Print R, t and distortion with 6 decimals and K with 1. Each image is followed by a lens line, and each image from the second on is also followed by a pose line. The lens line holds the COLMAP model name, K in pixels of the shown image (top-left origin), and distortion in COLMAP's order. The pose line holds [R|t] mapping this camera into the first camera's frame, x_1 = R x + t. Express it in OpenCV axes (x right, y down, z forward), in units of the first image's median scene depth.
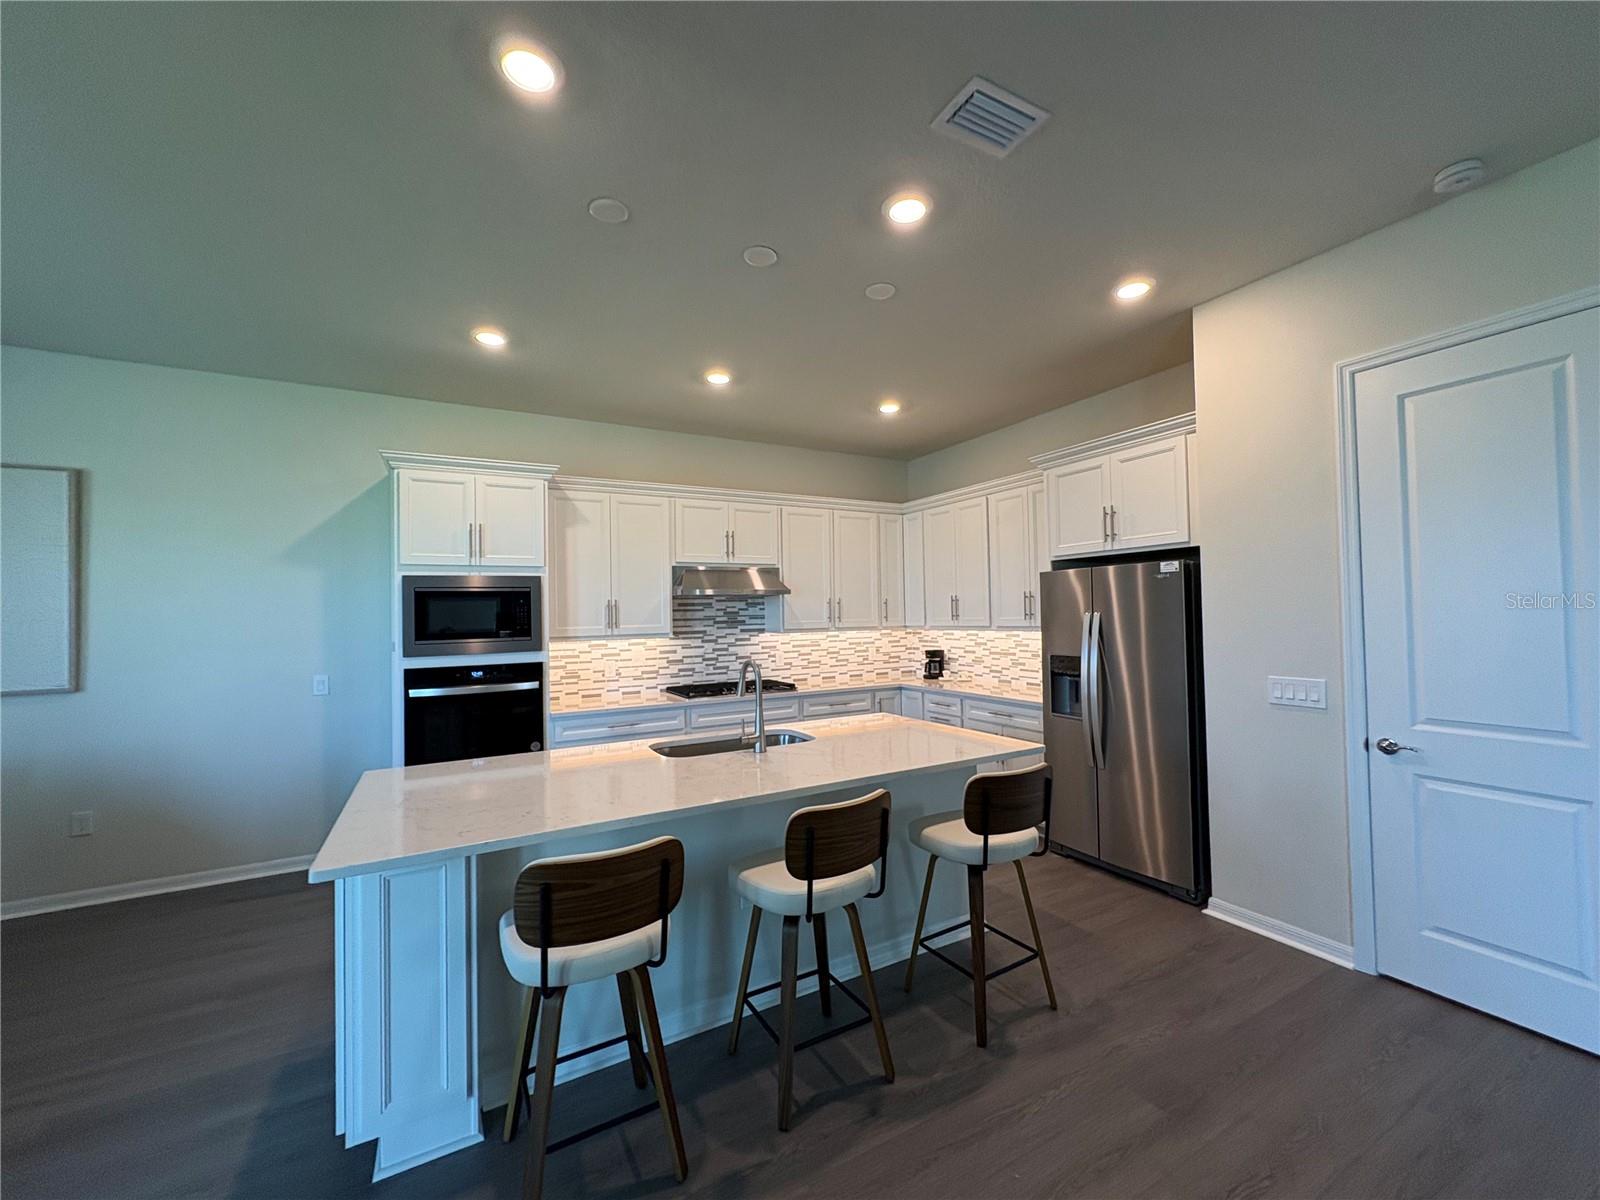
lens RADIAL K [[635.3, 0, 799.1], [0, 635.3, 600.7], [0, 0, 1]] dist [0.001055, 0.000550]
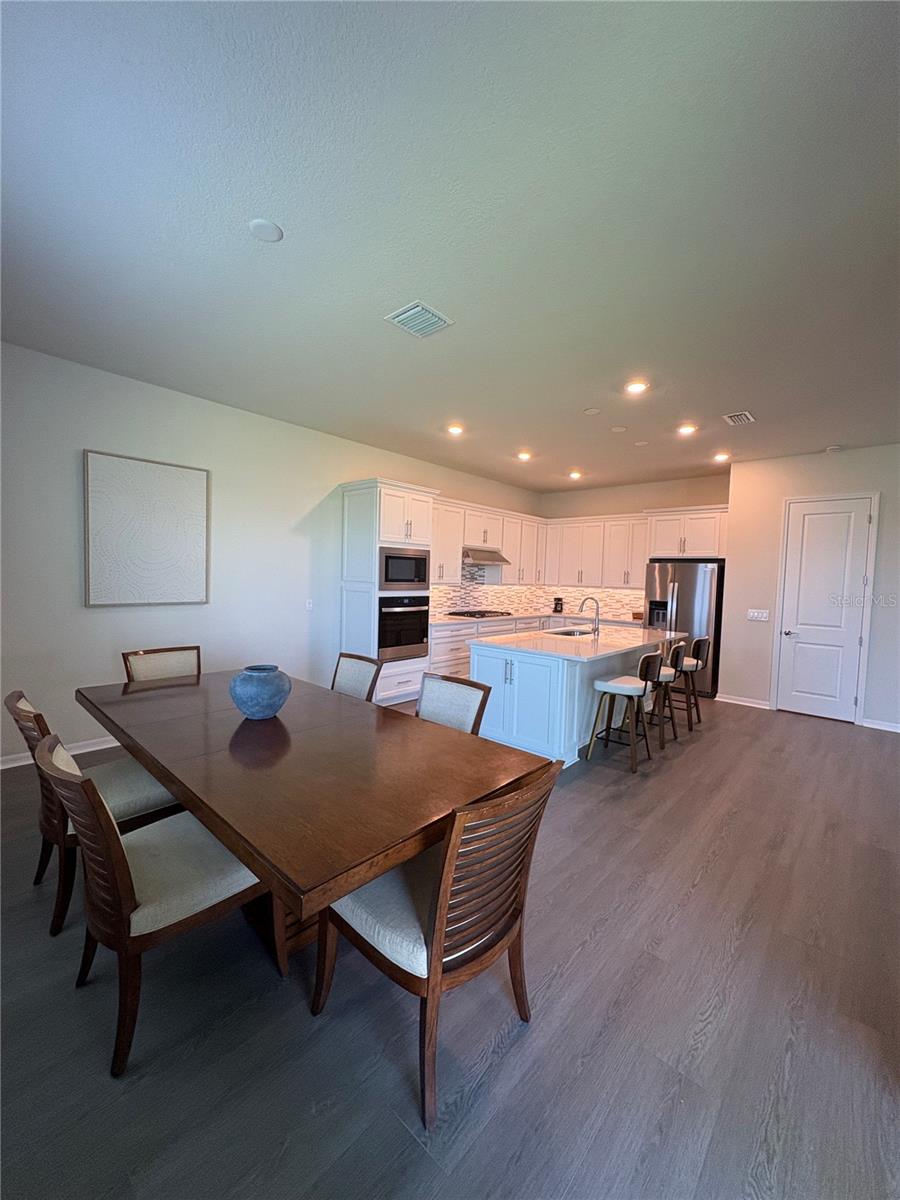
lens RADIAL K [[476.5, 0, 450.5], [0, 476.5, 599.2], [0, 0, 1]] dist [0.001055, 0.000550]
pose [[0.943019, 0.031935, 0.331204, -0.656600], [-0.056700, 0.996248, 0.065379, 0.007955], [-0.327873, -0.080433, 0.941291, -0.284514]]
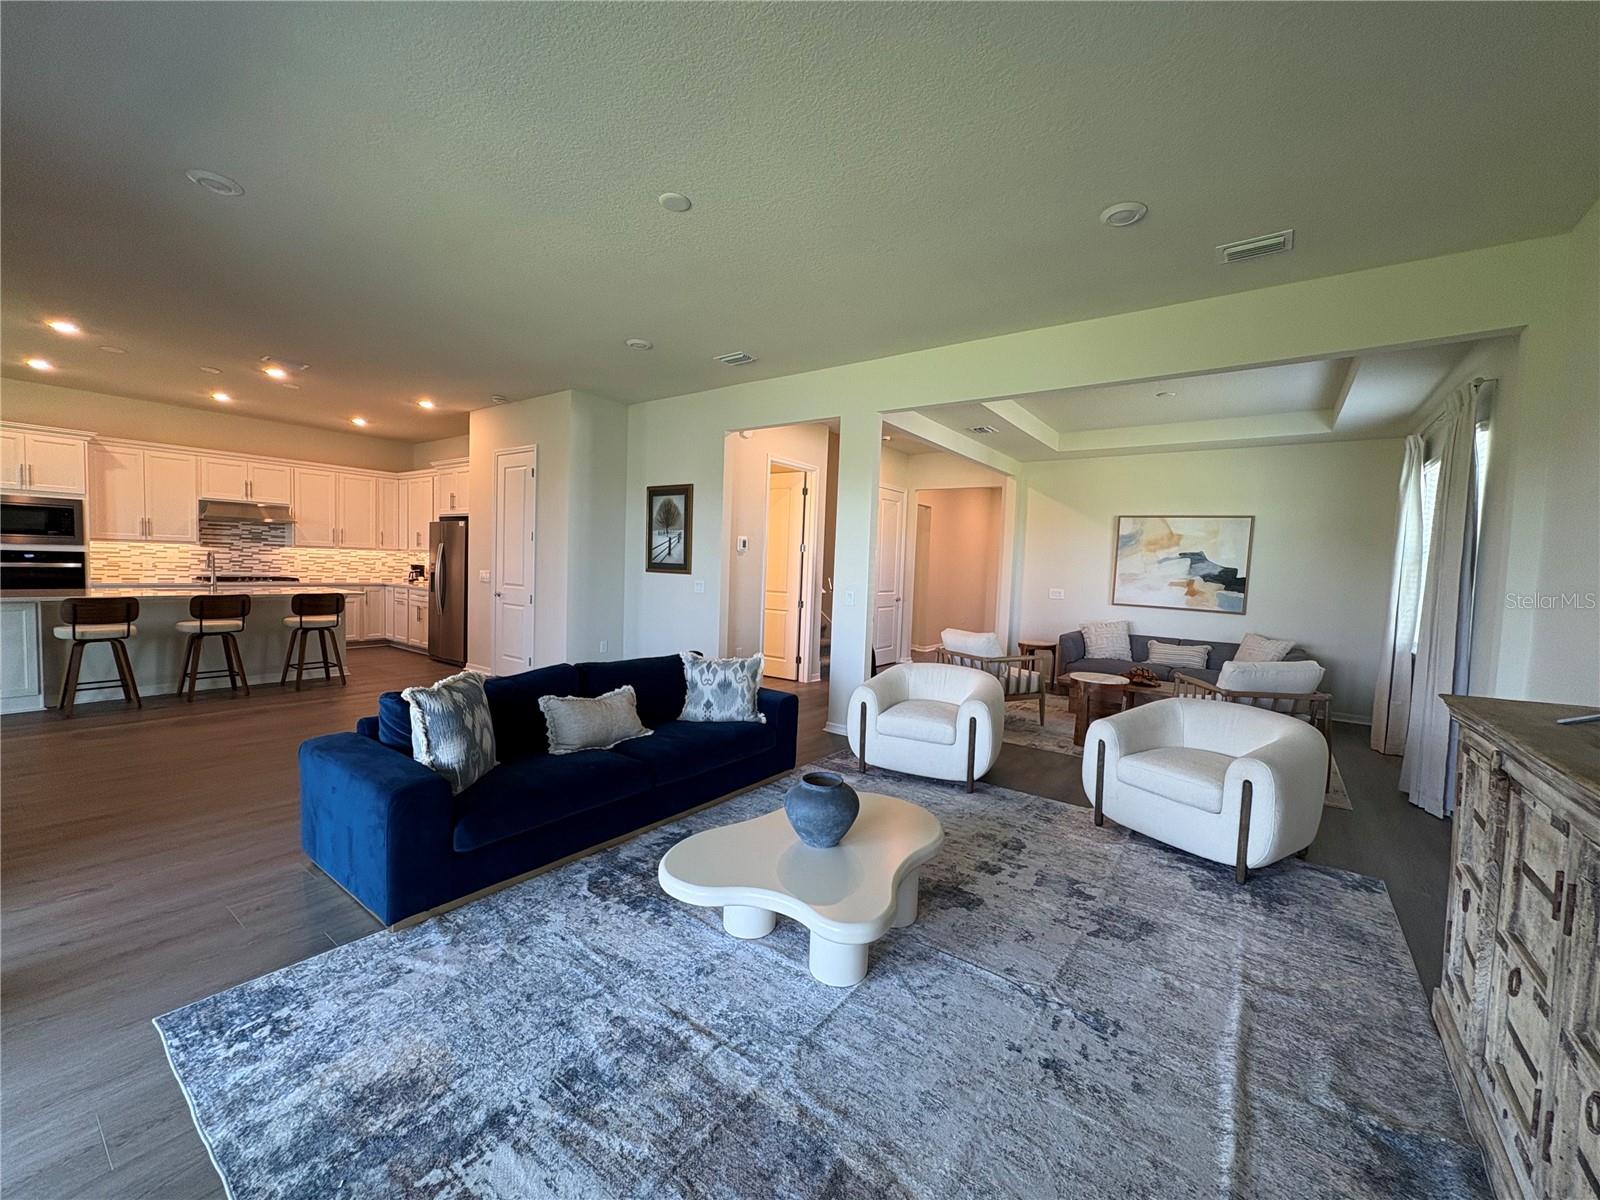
lens RADIAL K [[635.3, 0, 795.9], [0, 635.3, 598.9], [0, 0, 1]] dist [0.001055, 0.000550]
pose [[0.906246, 0.029384, 0.421728, 0.471959], [-0.063856, 0.995650, 0.067849, -0.010464], [-0.417900, -0.088418, 0.904180, -1.045964]]
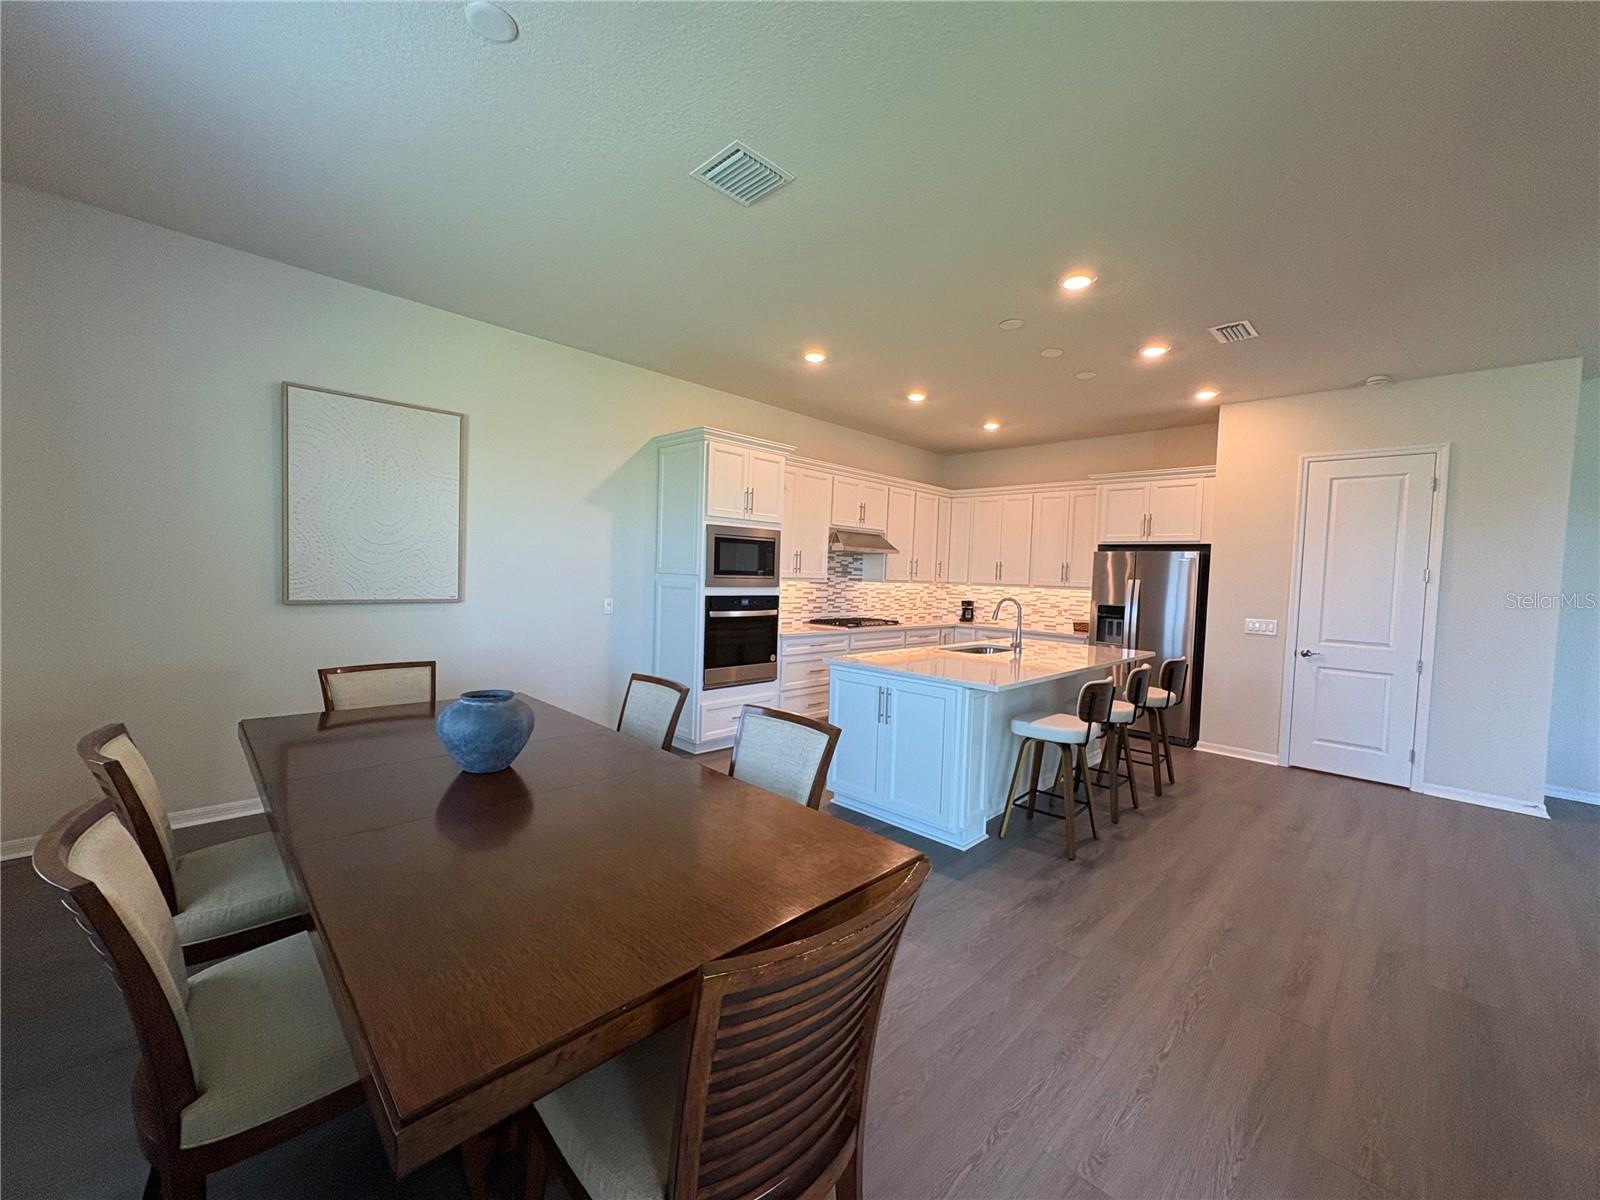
lens RADIAL K [[635.3, 0, 799.0], [0, 635.3, 599.9], [0, 0, 1]] dist [0.001055, 0.000550]
pose [[0.957767, 0.041367, 0.284556, -0.600191], [-0.060804, 0.996356, 0.059811, 0.019302], [-0.281045, -0.074587, 0.956792, -0.231122]]
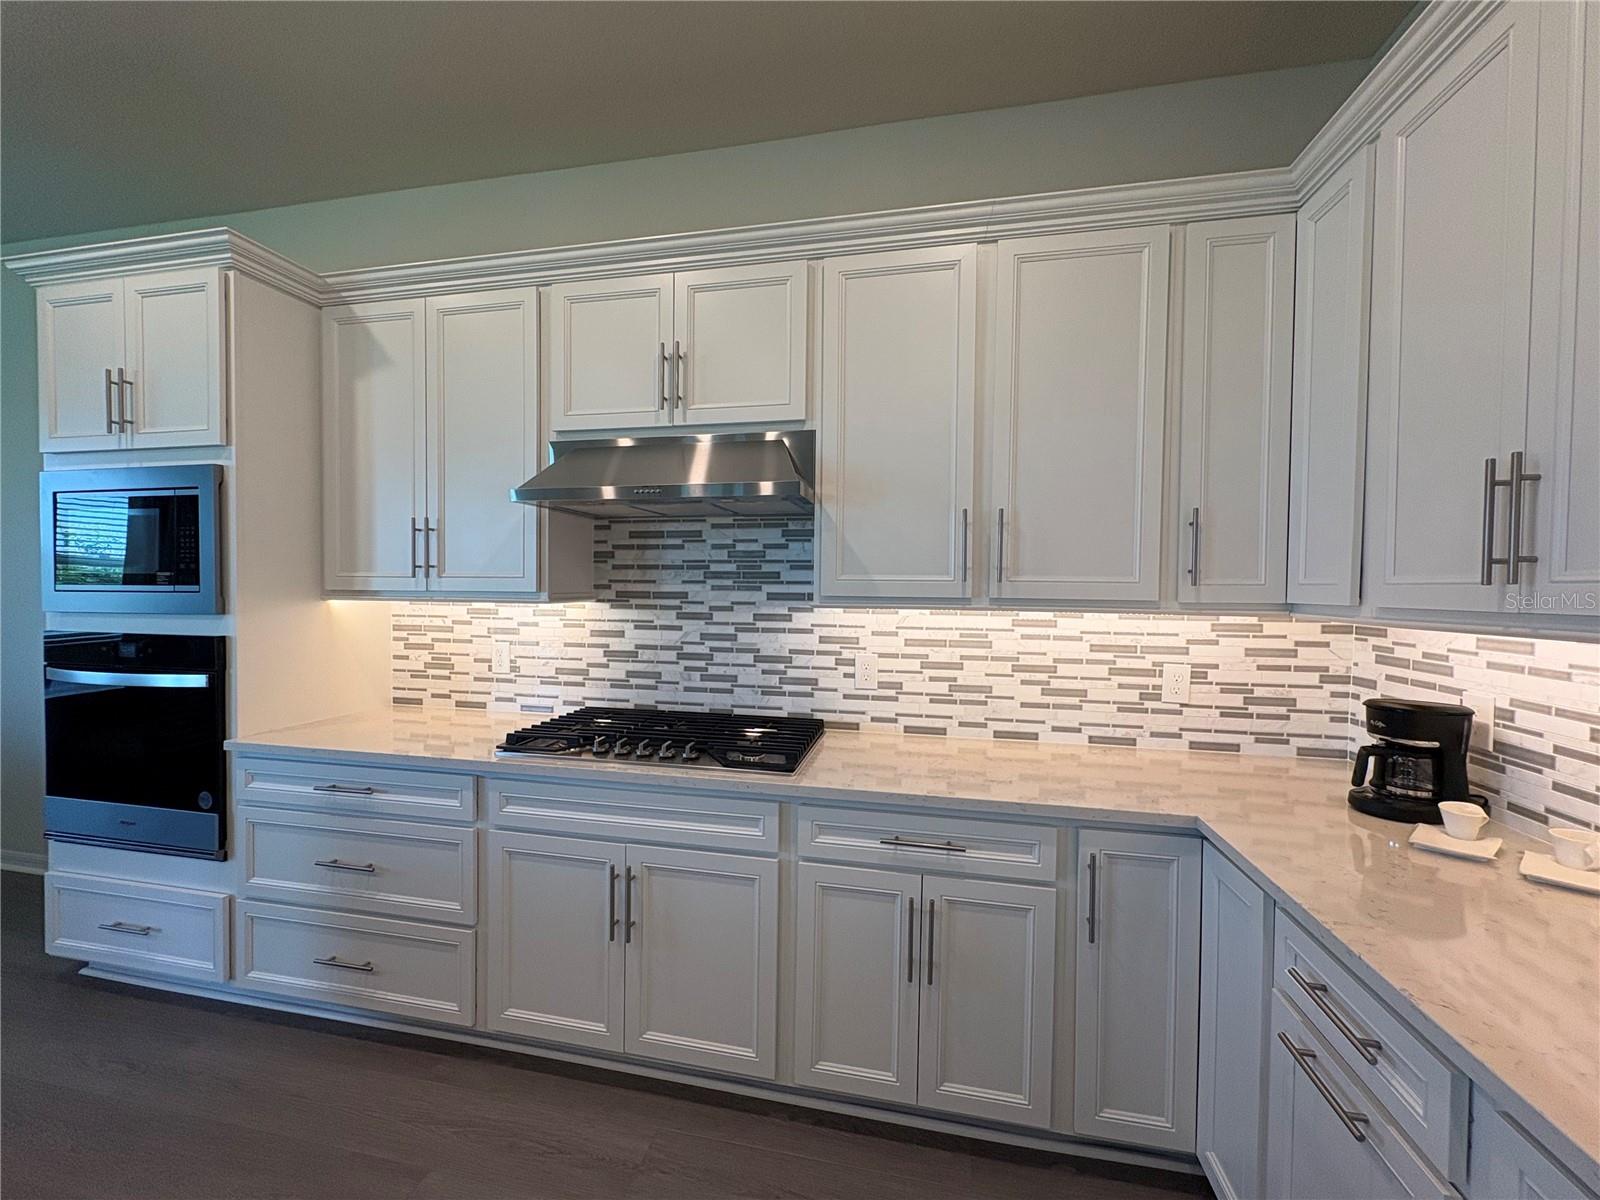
lens RADIAL K [[635.3, 0, 800.4], [0, 635.3, 596.6], [0, 0, 1]] dist [0.001055, 0.000550]
pose [[0.758047, 0.039830, -0.650983, 0.218928], [-0.011205, 0.998781, 0.048062, 0.028714], [0.652104, -0.029140, 0.757570, 0.745099]]
